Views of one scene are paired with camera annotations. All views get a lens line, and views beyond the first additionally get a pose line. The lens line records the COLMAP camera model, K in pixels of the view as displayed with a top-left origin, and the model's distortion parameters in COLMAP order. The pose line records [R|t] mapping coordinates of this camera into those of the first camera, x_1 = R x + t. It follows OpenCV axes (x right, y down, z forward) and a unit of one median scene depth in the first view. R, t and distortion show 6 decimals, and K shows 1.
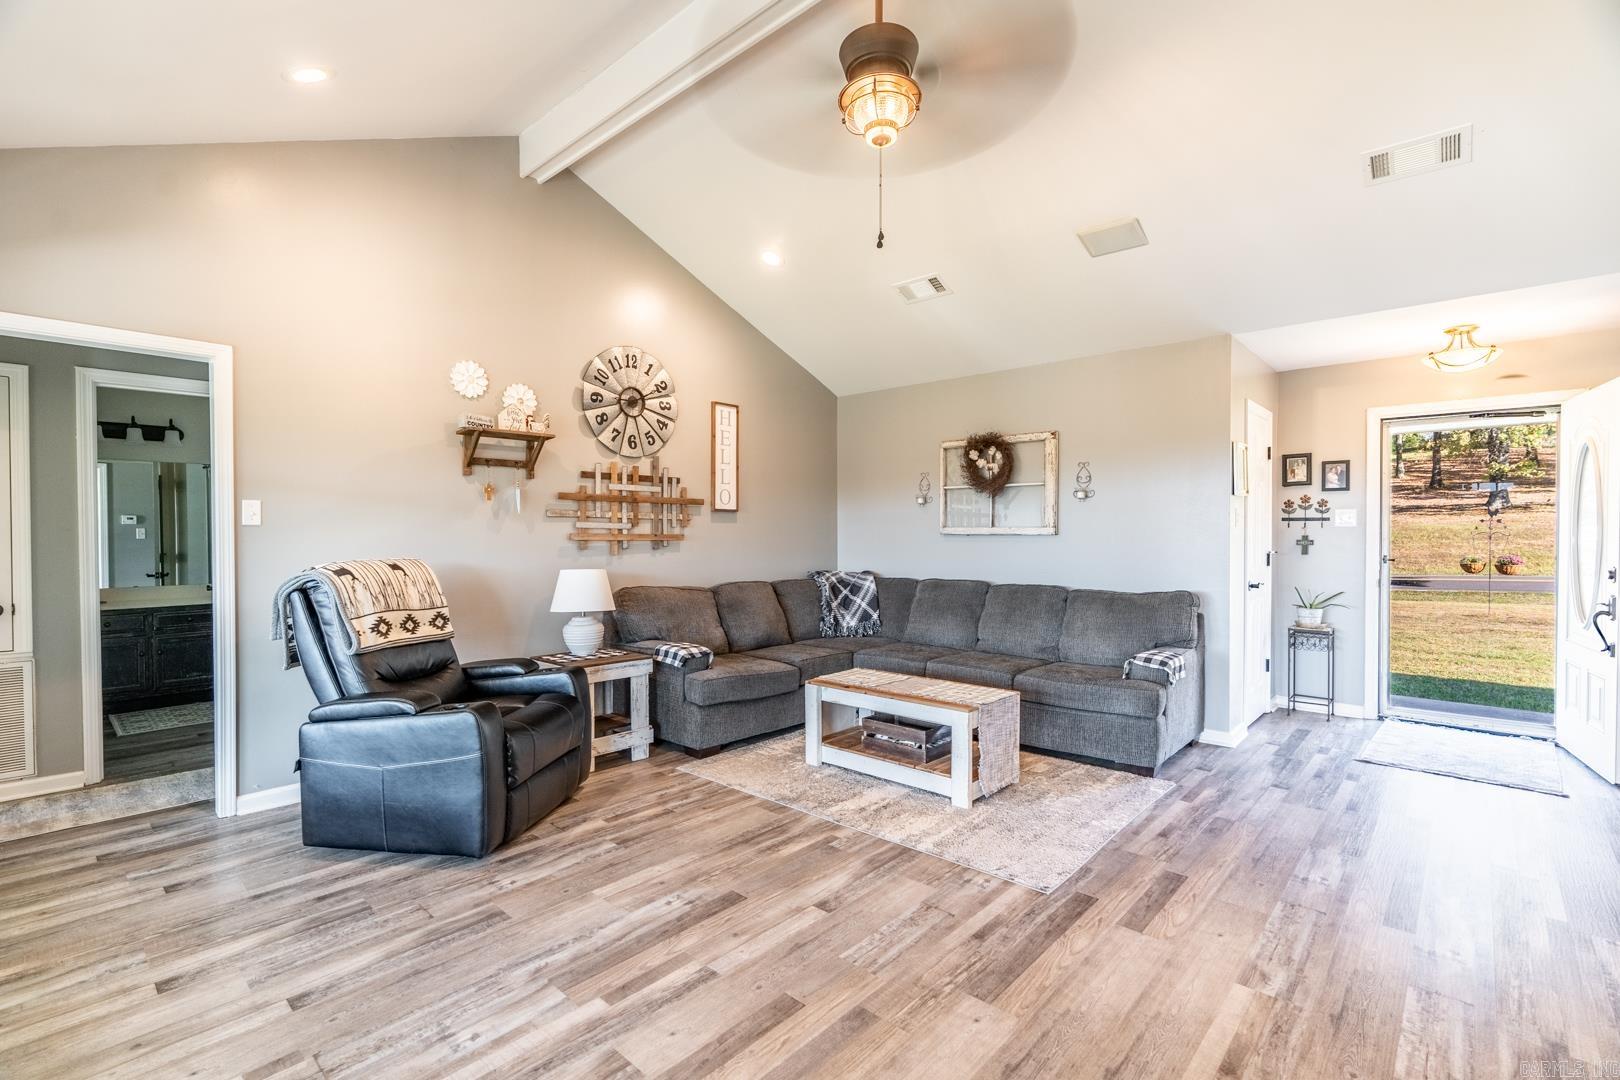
lens RADIAL K [[736.5, 0, 807.2], [0, 736.5, 544.4], [0, 0, 1]] dist [-0.015553, 0.007382]
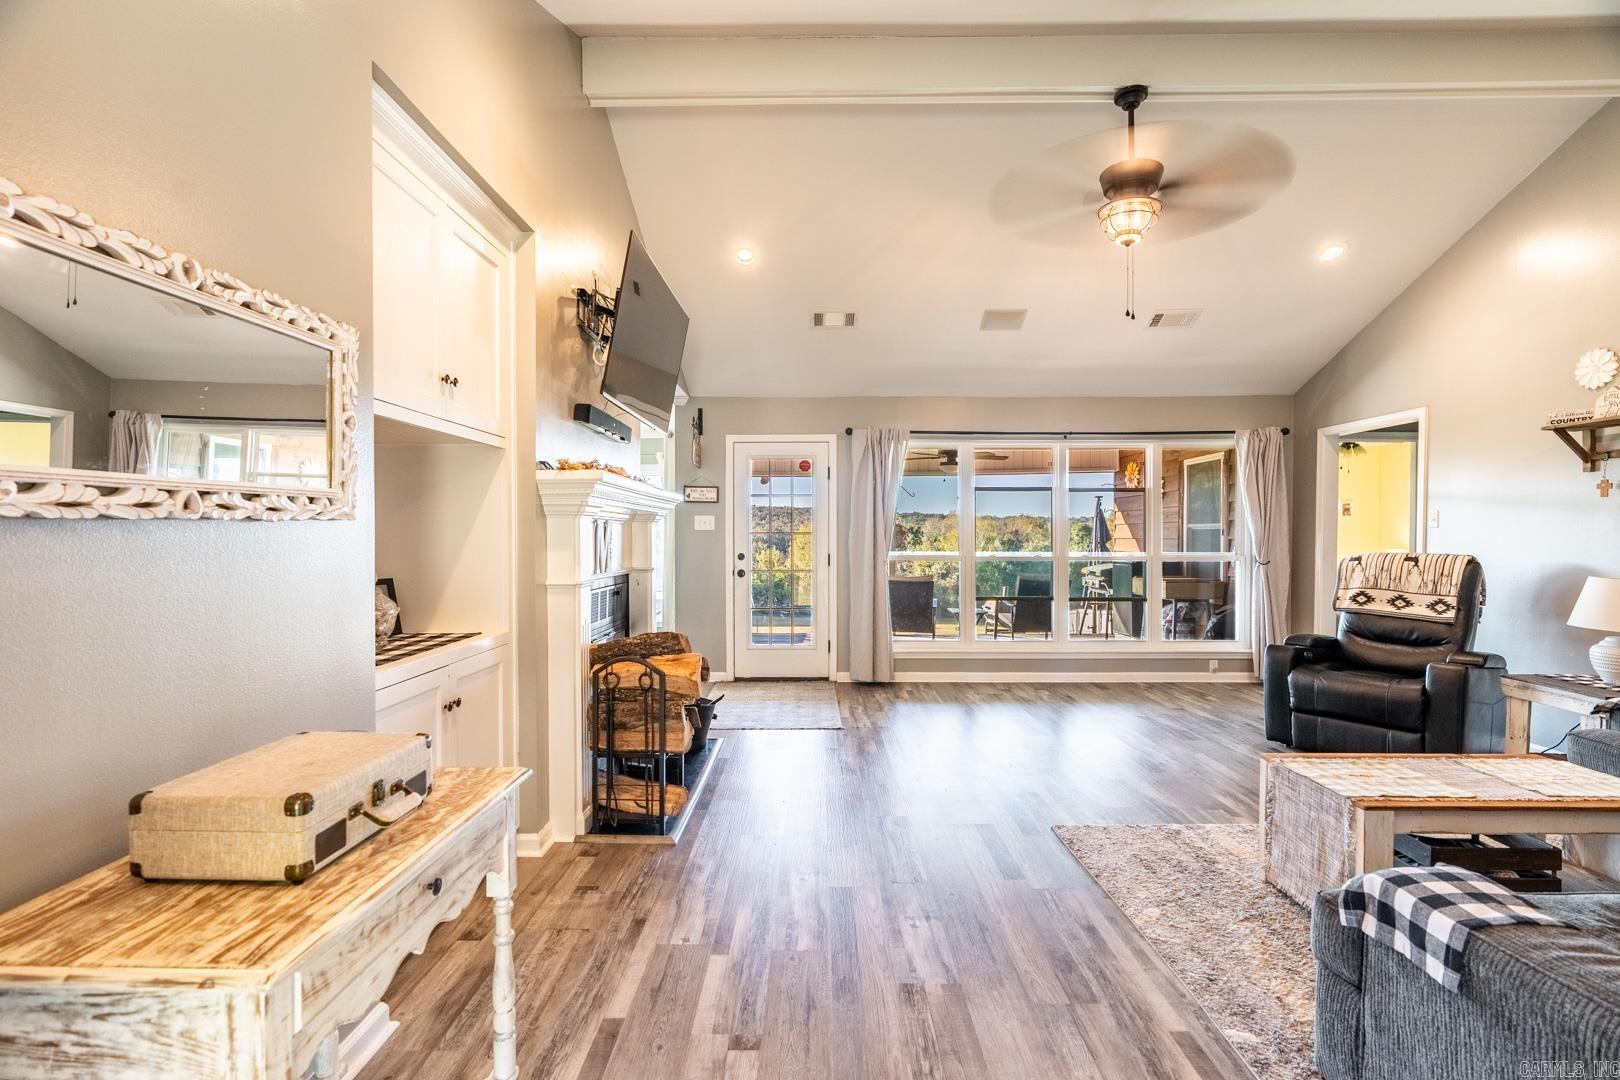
lens RADIAL K [[736.5, 0, 807.2], [0, 736.5, 544.4], [0, 0, 1]] dist [-0.015553, 0.007382]
pose [[-0.745902, 0.013661, -0.665916, 0.866636], [-0.007976, 0.999535, 0.029440, -0.019399], [0.666008, 0.027271, -0.745446, 0.973919]]
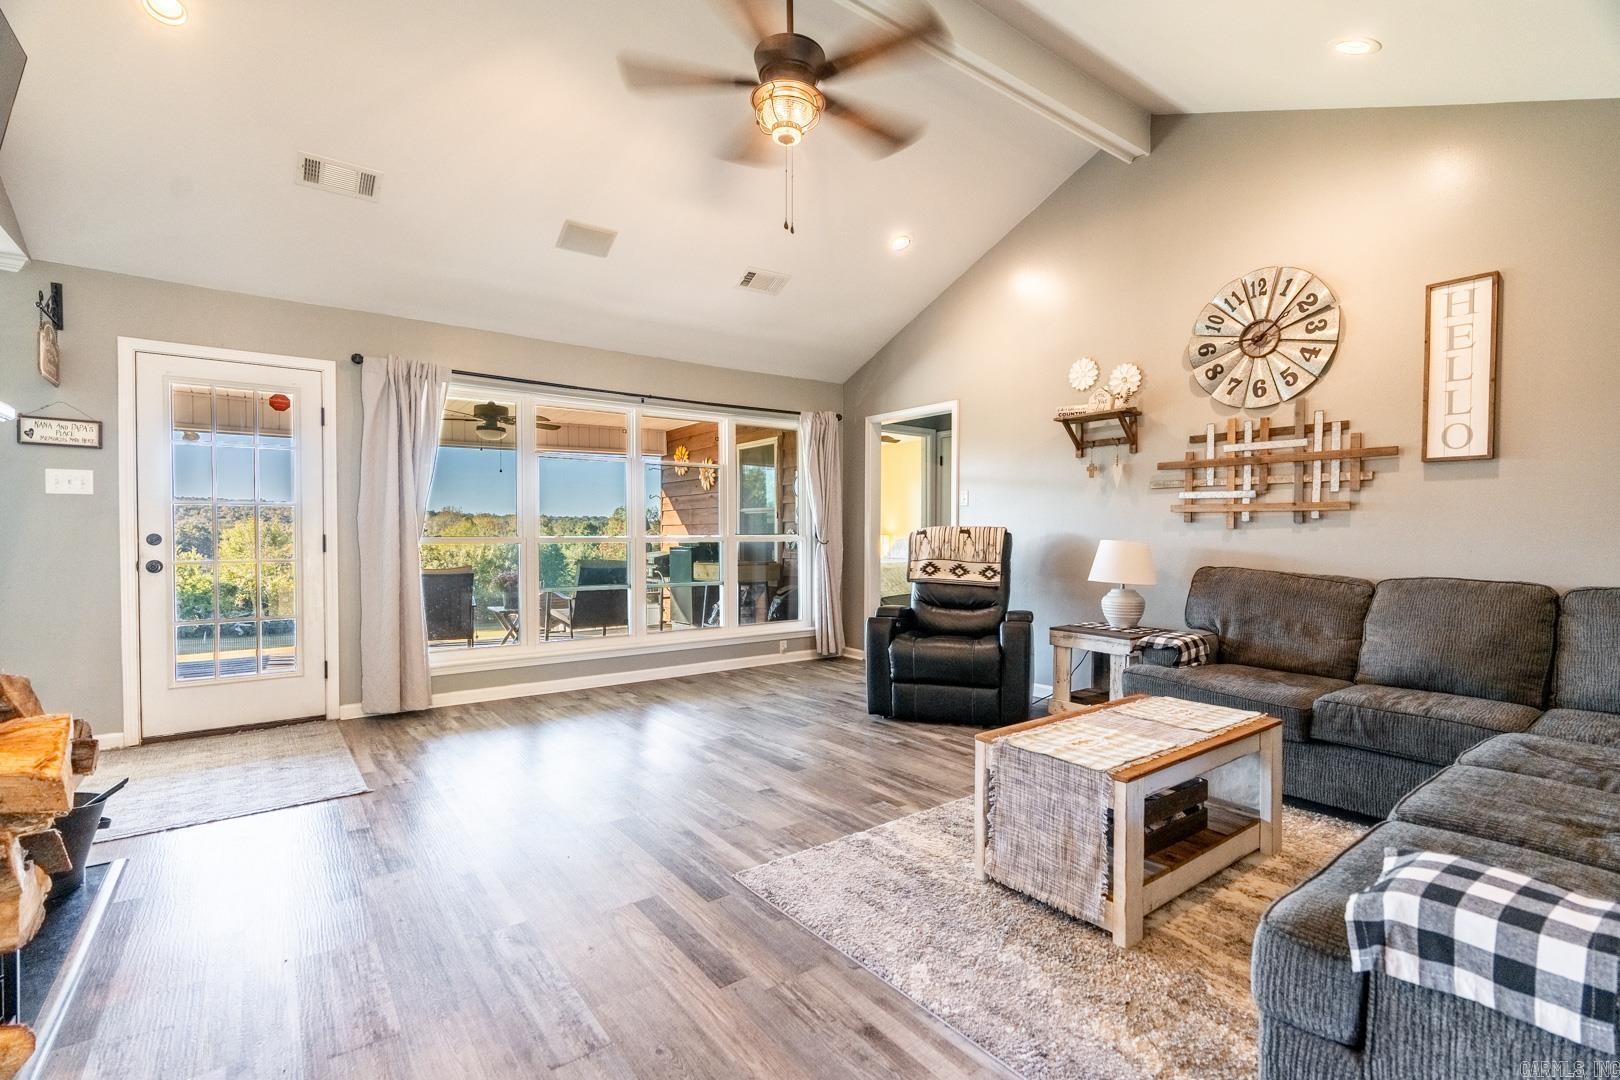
lens RADIAL K [[736.5, 0, 807.2], [0, 736.5, 544.4], [0, 0, 1]] dist [-0.015553, 0.007382]
pose [[-0.185341, 0.018549, -0.982499, 0.721004], [-0.014804, 0.999656, 0.021666, 0.023006], [0.982563, 0.018560, -0.185003, 0.747728]]
